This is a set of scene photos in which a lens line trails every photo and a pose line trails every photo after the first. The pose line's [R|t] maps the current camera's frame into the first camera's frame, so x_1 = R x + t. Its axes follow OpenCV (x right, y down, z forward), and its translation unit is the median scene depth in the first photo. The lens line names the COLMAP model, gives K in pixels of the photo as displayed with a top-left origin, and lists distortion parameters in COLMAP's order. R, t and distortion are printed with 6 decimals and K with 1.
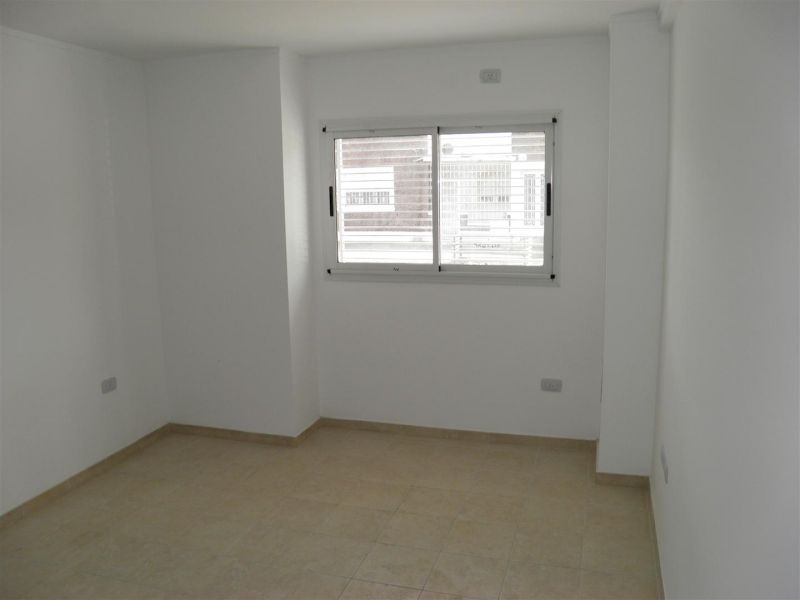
lens RADIAL K [[670.2, 0, 400.0], [0, 670.2, 300.0], [0, 0, 1]] dist [-0.001905, -0.000256]
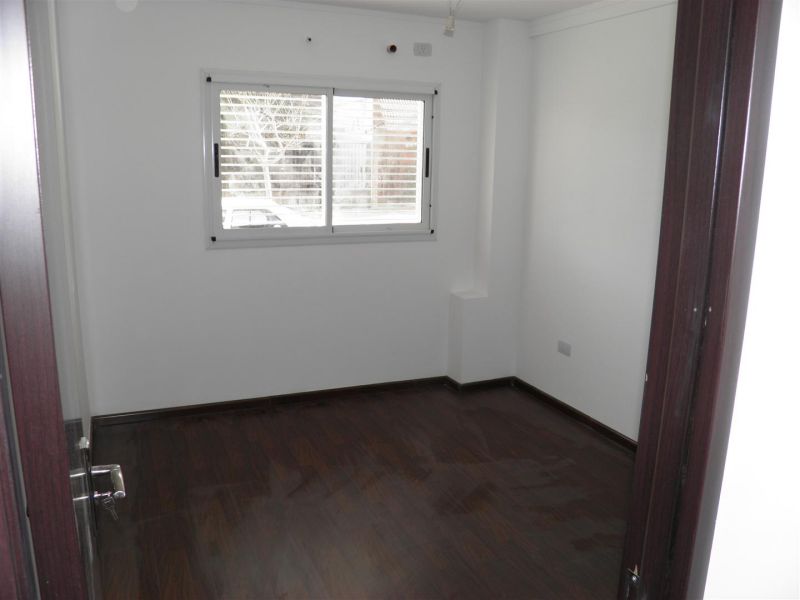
lens RADIAL K [[670.2, 0, 400.0], [0, 670.2, 300.0], [0, 0, 1]] dist [-0.001905, -0.000256]
pose [[0.760377, -0.117243, 0.638812, -0.539568], [0.081501, 0.993021, 0.085242, -0.020793], [-0.644348, -0.012752, 0.764626, 0.165074]]
